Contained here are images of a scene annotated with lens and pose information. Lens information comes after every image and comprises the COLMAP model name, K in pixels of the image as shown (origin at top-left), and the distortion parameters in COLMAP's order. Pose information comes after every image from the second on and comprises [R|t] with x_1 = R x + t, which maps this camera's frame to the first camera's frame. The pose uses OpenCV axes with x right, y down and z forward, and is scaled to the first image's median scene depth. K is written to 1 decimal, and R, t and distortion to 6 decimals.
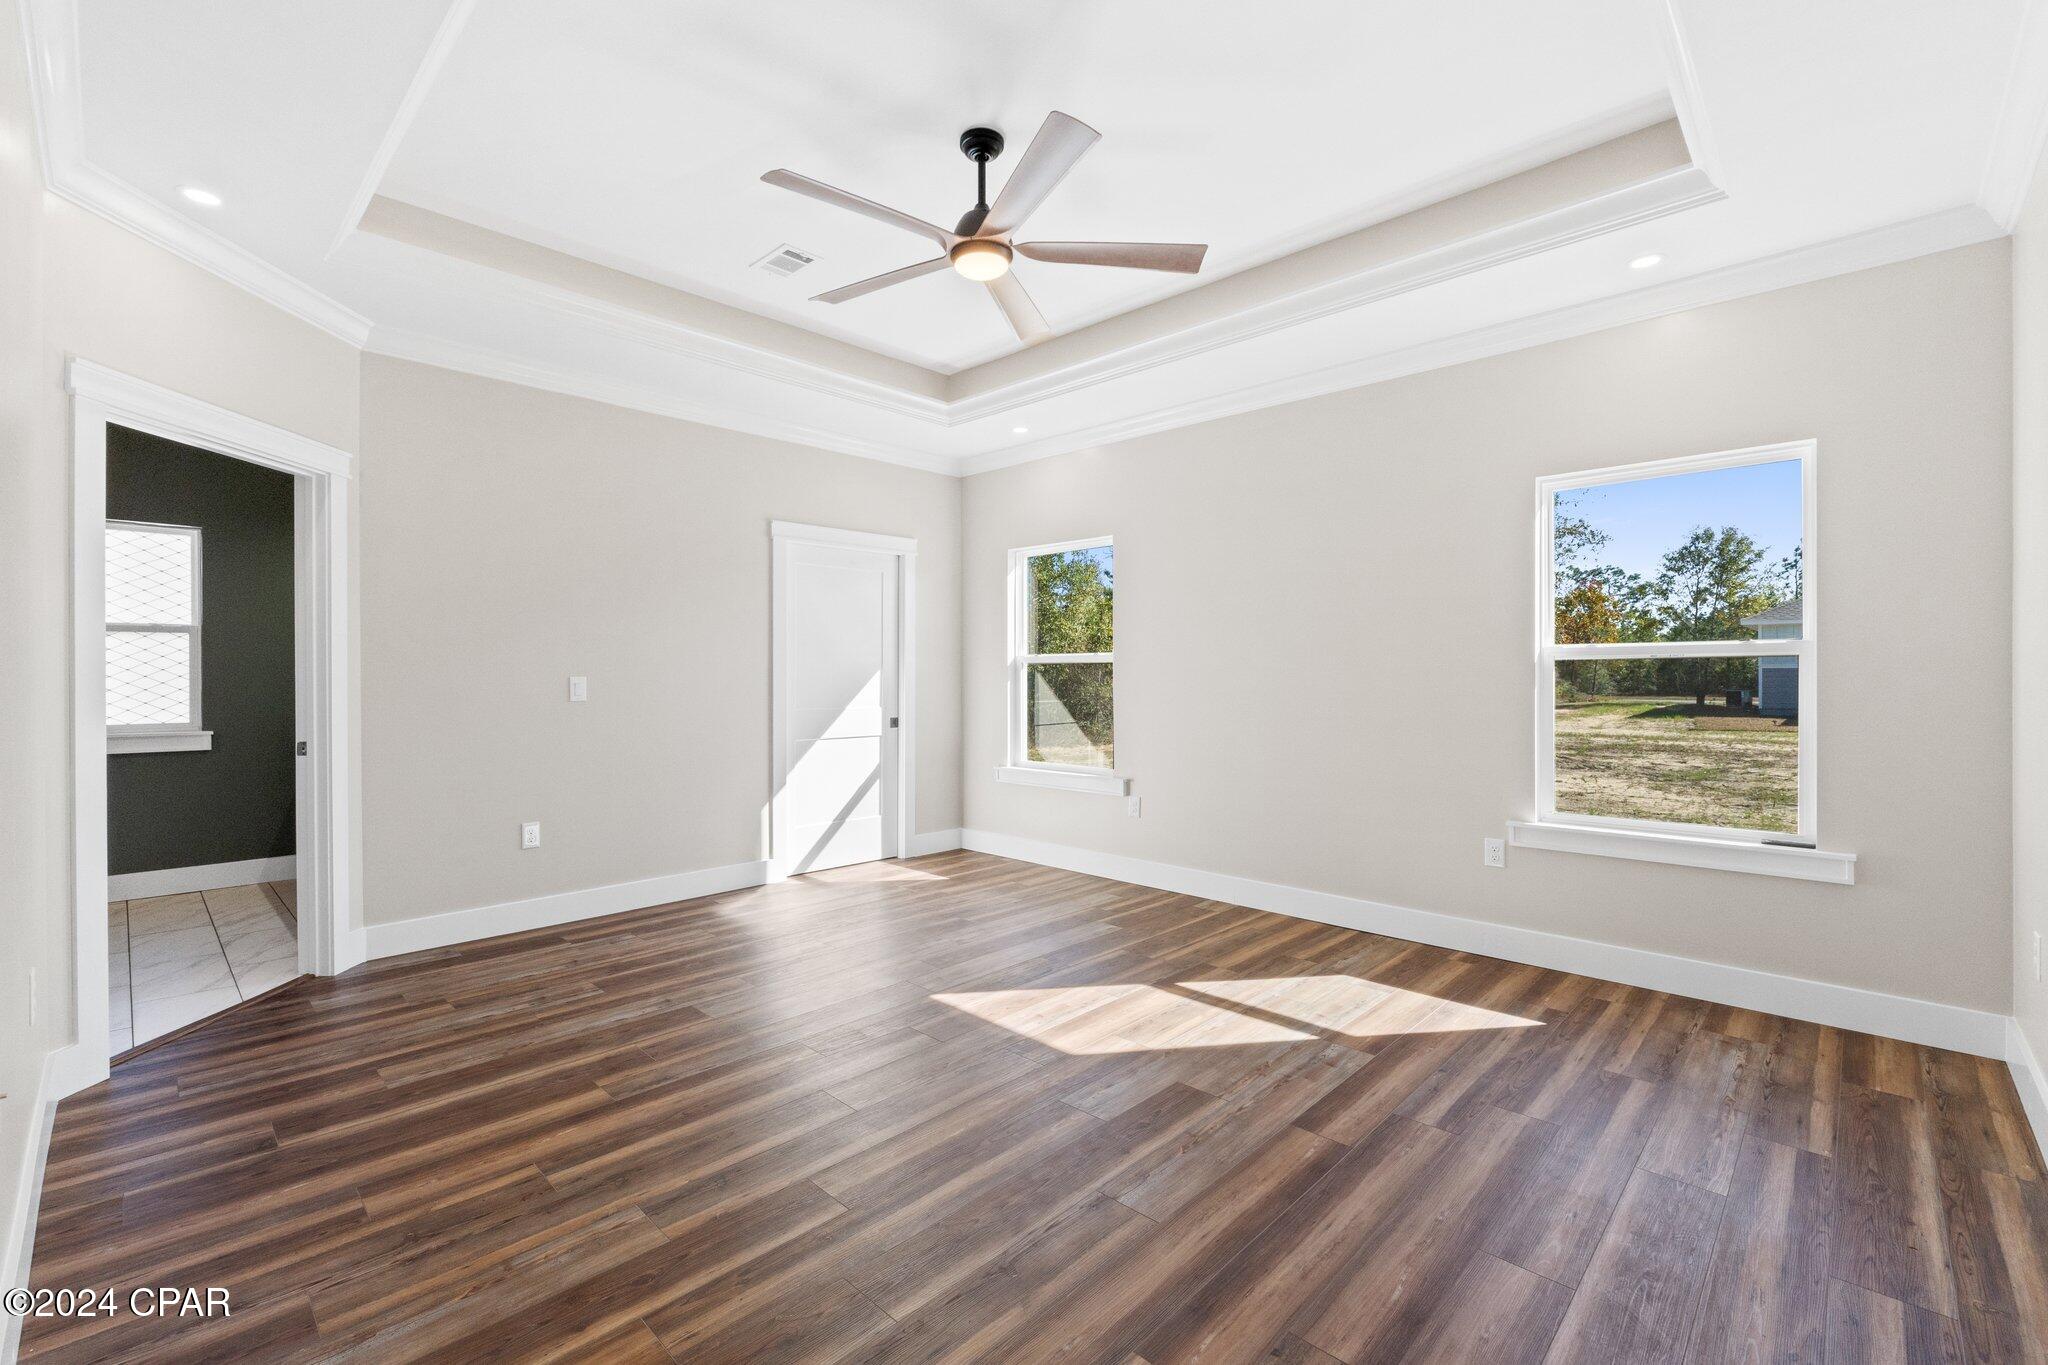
lens RADIAL K [[868.4, 0, 1036.2], [0, 868.4, 682.6], [0, 0, 1]] dist [-0.008936, -0.000149]
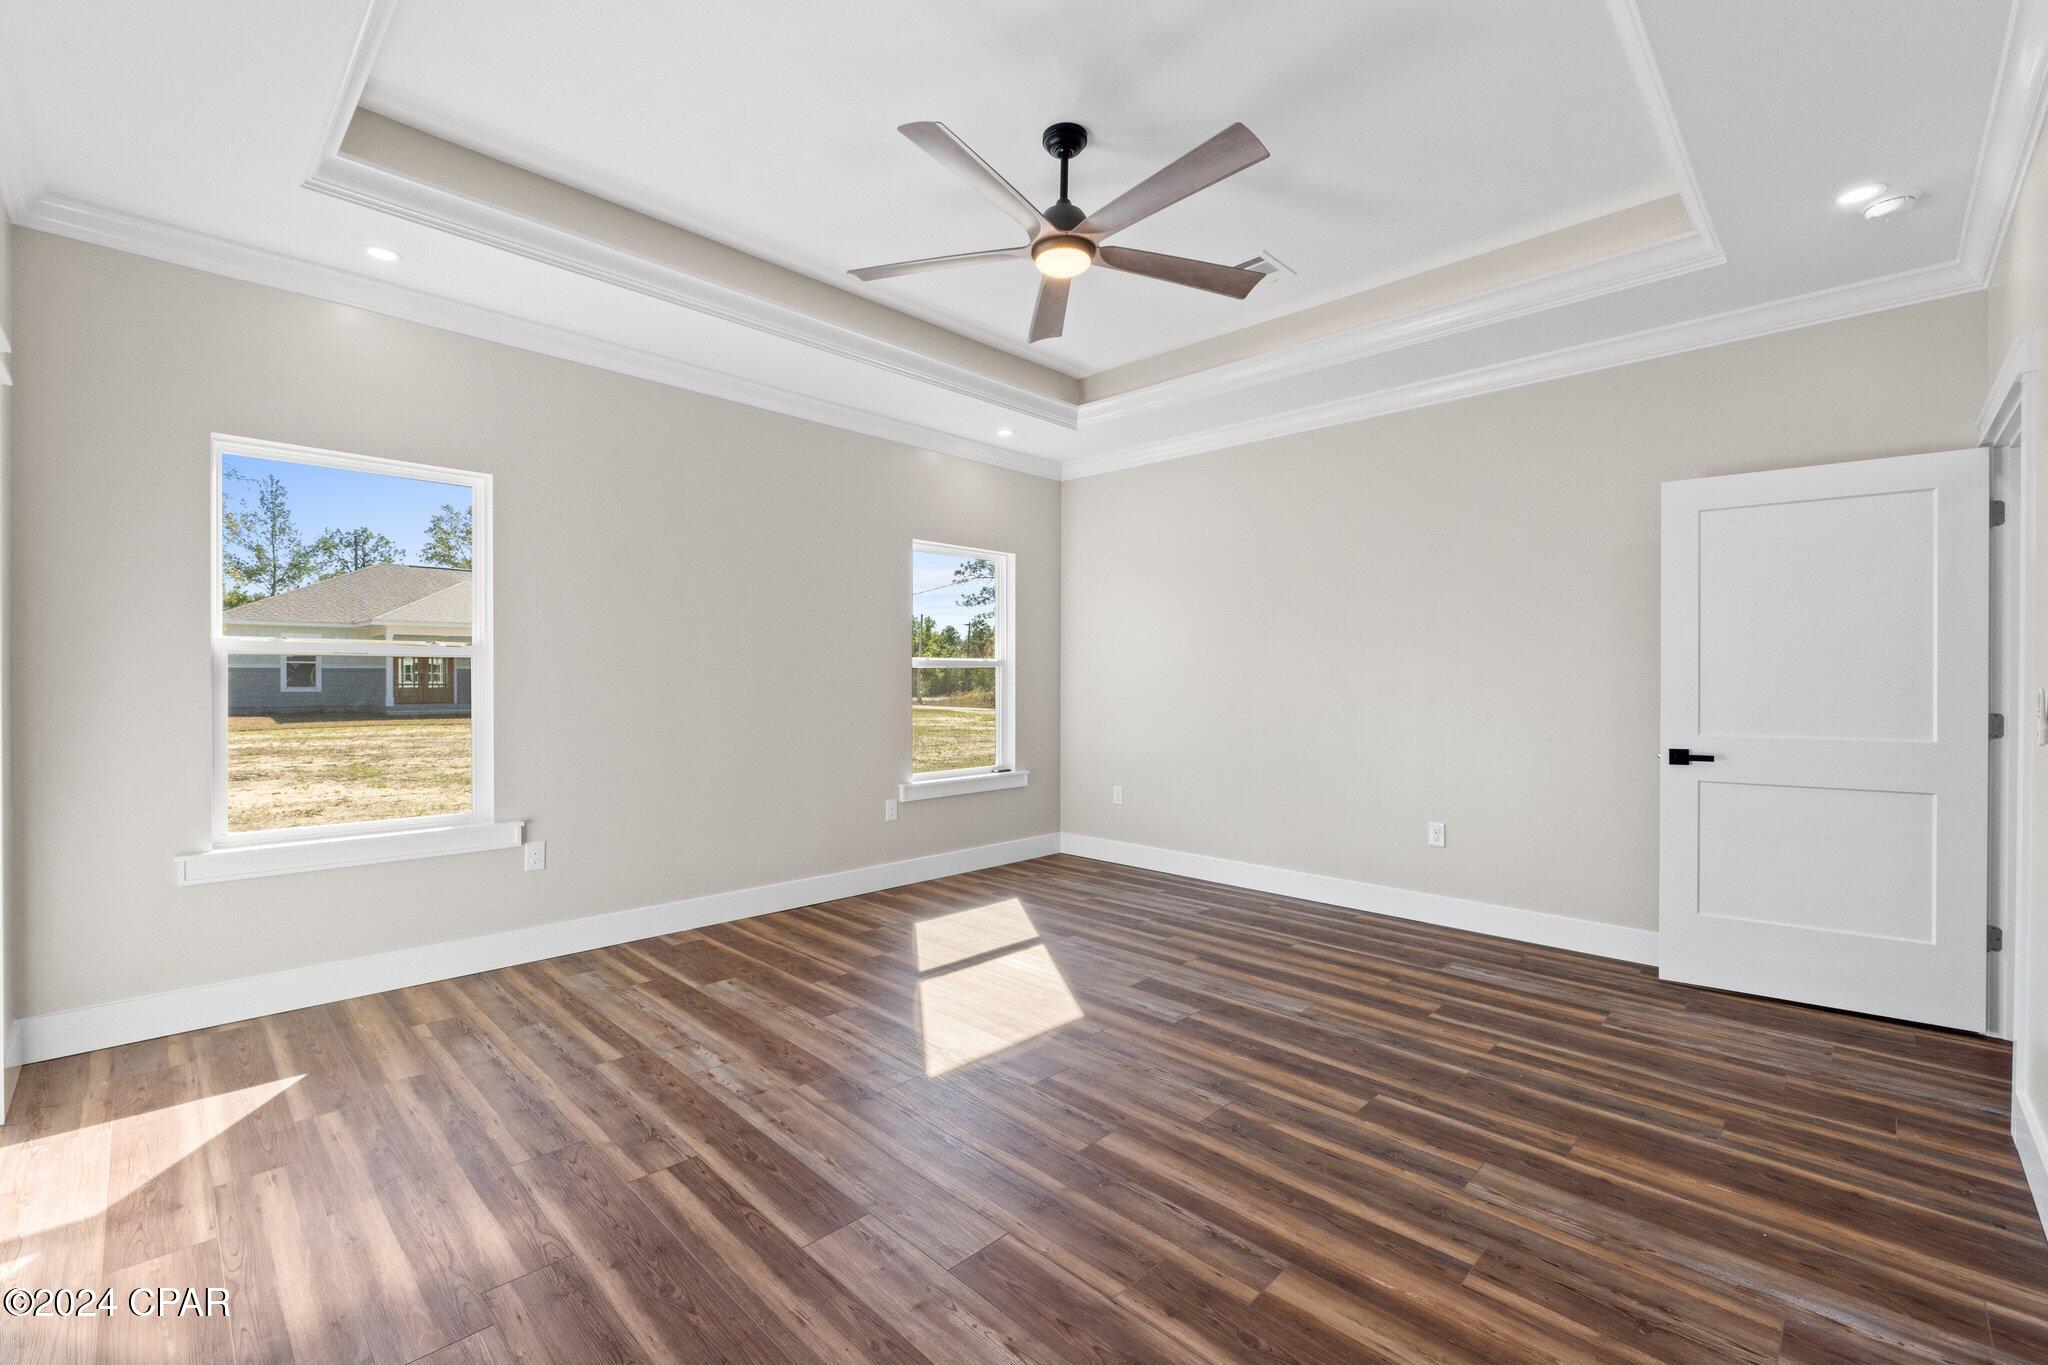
lens RADIAL K [[868.4, 0, 1008.8], [0, 868.4, 673.1], [0, 0, 1]] dist [-0.008936, -0.000149]
pose [[0.031988, 0.003100, 0.999483, -1.304401], [0.007443, 0.999967, -0.003340, -0.002124], [-0.999461, 0.007546, 0.031964, 1.303934]]
